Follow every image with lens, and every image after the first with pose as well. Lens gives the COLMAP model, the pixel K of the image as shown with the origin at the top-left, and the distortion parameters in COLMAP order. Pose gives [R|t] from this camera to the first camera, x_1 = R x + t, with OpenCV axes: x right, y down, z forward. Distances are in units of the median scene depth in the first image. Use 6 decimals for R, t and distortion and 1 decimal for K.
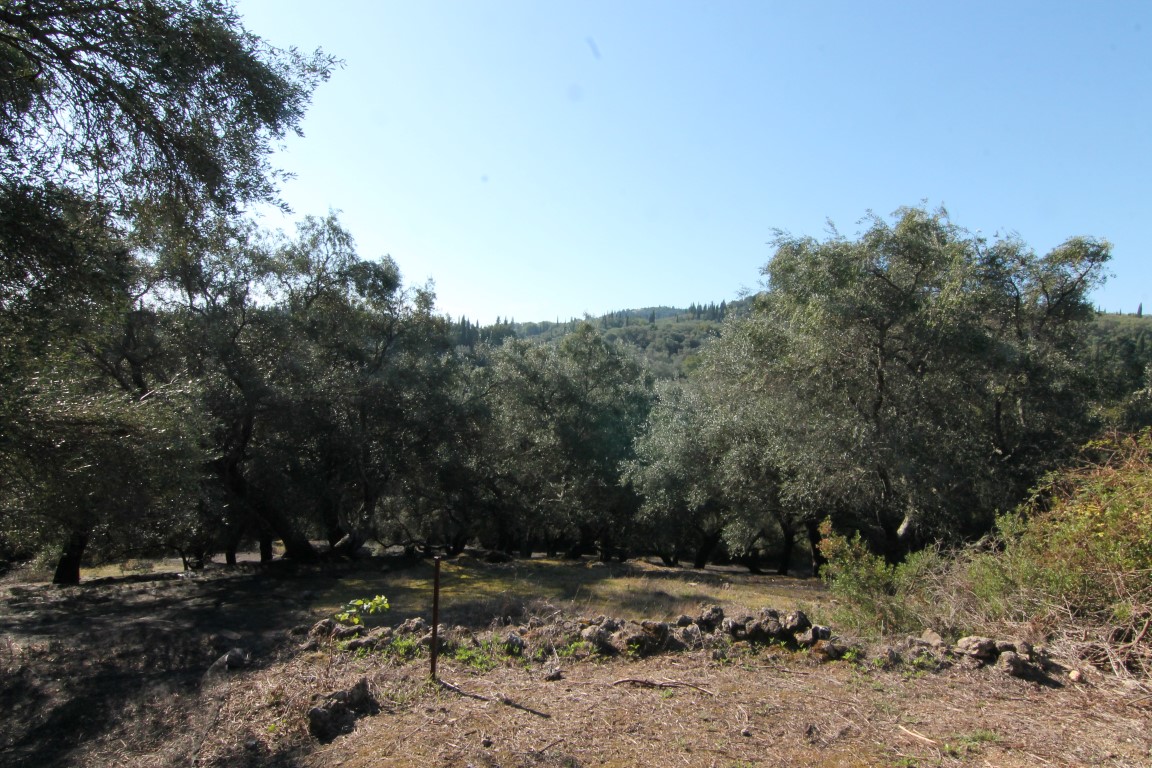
lens RADIAL K [[590.7, 0, 599.6], [0, 590.7, 404.7], [0, 0, 1]] dist [-0.000573, -0.012456]
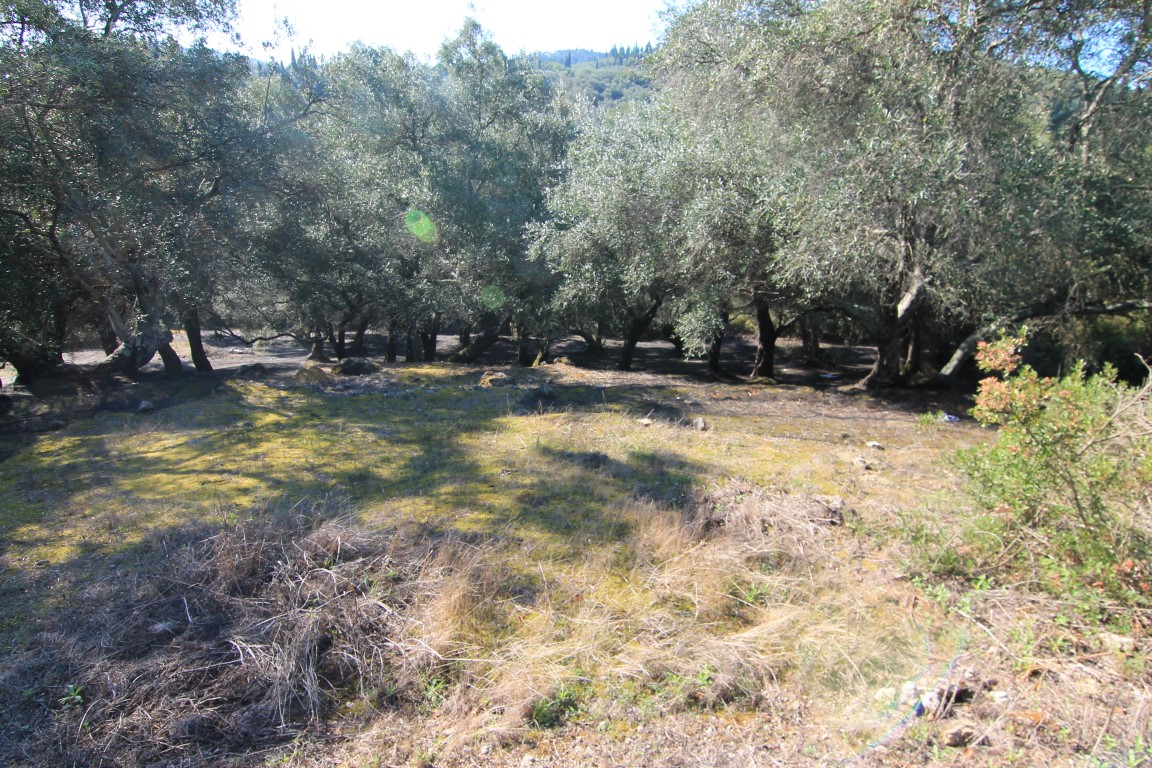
lens RADIAL K [[590.7, 0, 599.6], [0, 590.7, 404.7], [0, 0, 1]] dist [-0.000573, -0.012456]
pose [[0.990873, -0.050838, 0.124849, 0.022633], [0.001260, 0.929613, 0.368534, 0.038953], [-0.134797, -0.365013, 0.921192, 0.282036]]
